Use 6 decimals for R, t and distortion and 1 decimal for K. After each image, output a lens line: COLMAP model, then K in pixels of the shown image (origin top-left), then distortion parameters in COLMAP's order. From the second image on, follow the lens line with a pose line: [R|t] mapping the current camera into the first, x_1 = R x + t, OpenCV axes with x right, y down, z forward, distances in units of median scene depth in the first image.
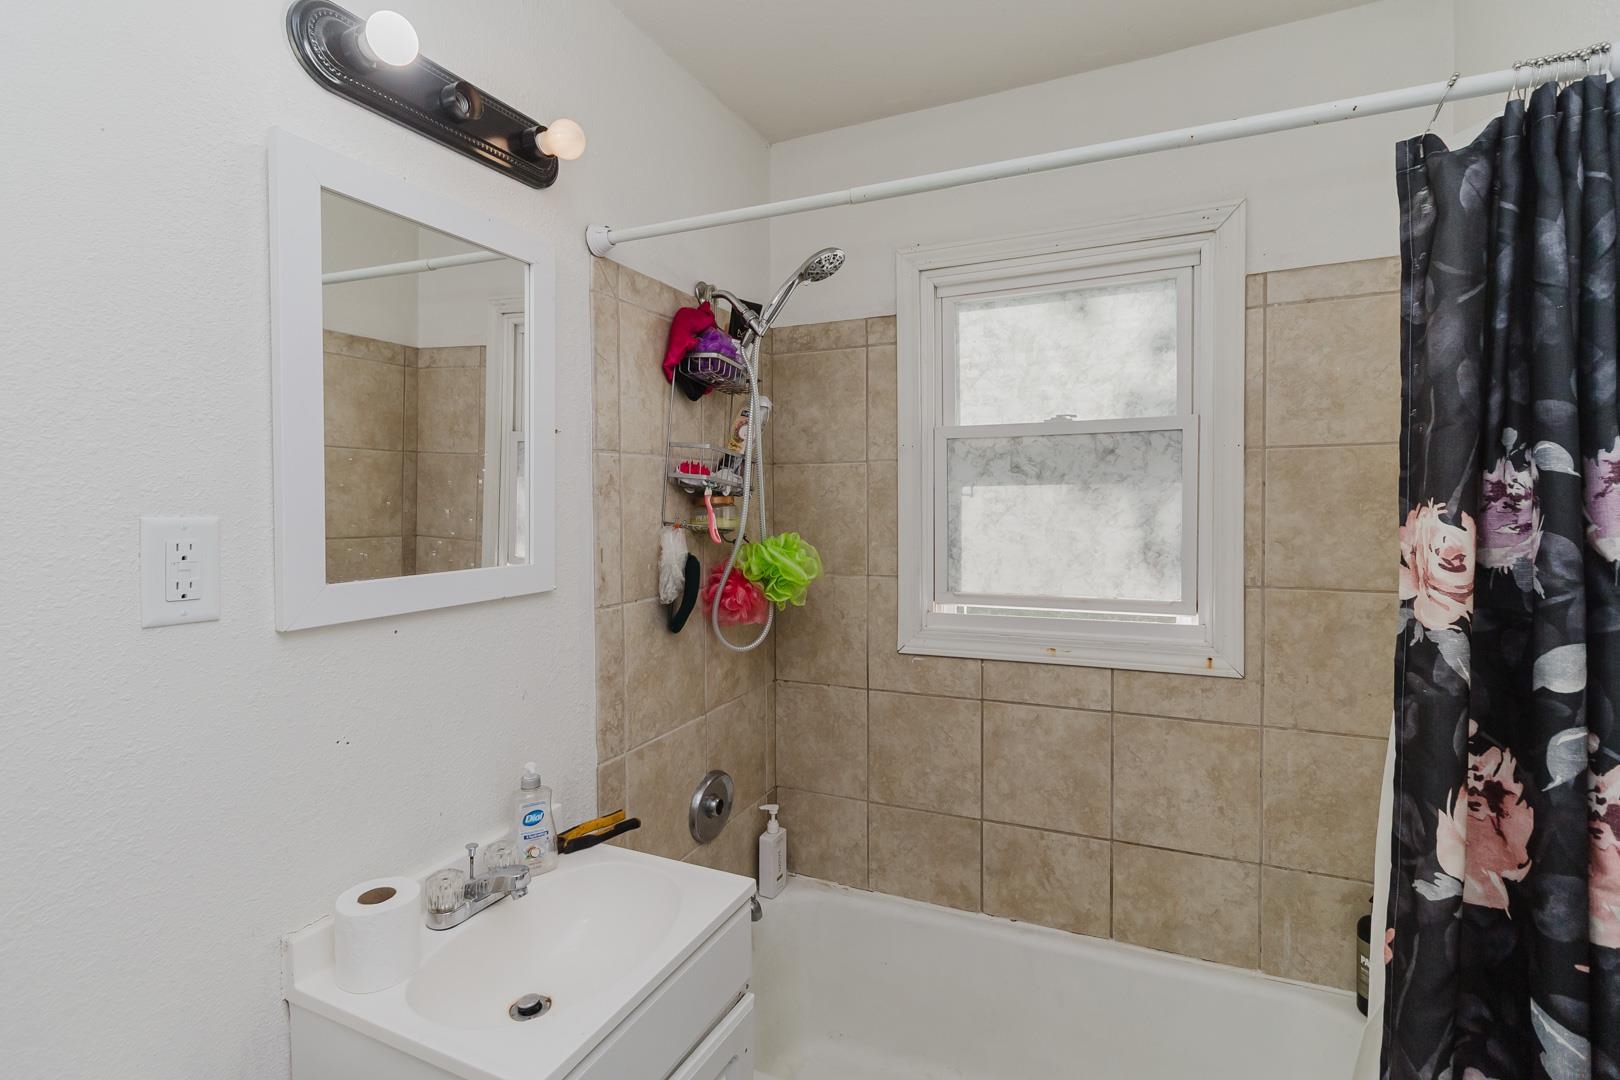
lens RADIAL K [[755.5, 0, 825.2], [0, 755.5, 519.2], [0, 0, 1]] dist [0.000458, 0.000749]
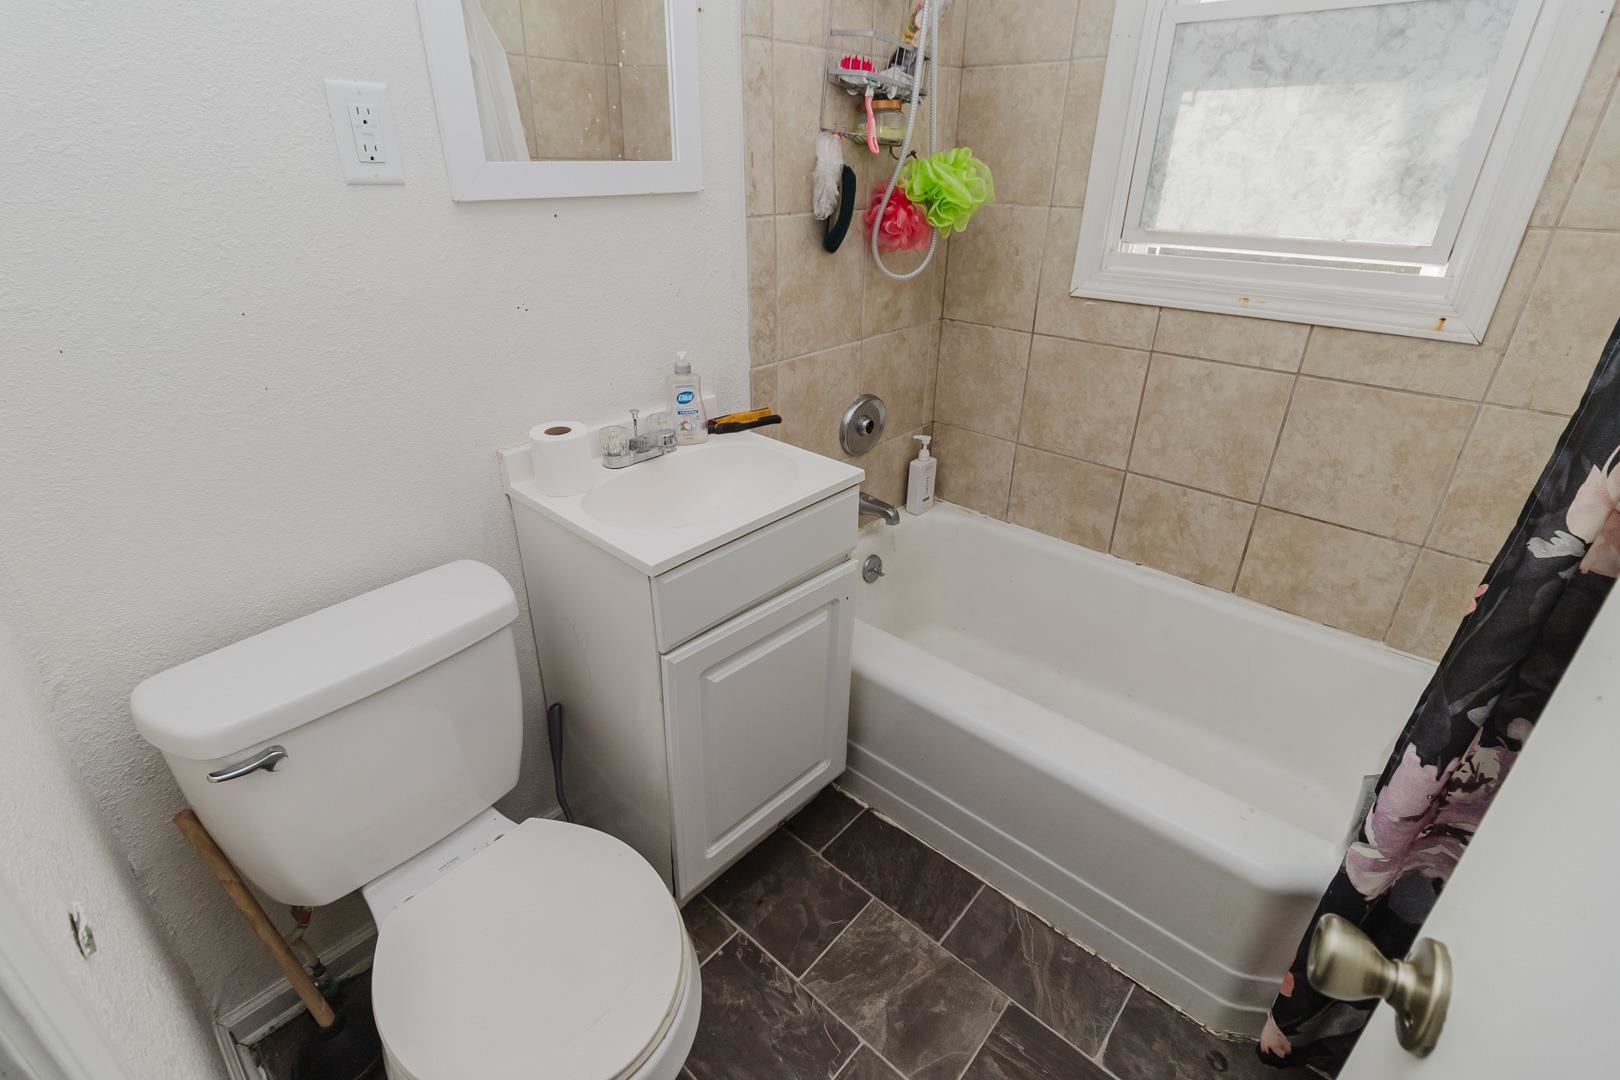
lens RADIAL K [[755.5, 0, 825.2], [0, 755.5, 519.2], [0, 0, 1]] dist [0.000458, 0.000749]
pose [[0.952316, 0.147111, -0.267307, 0.110237], [-0.023803, 0.909239, 0.415593, 0.052427], [0.304184, -0.389413, 0.869384, -0.014973]]
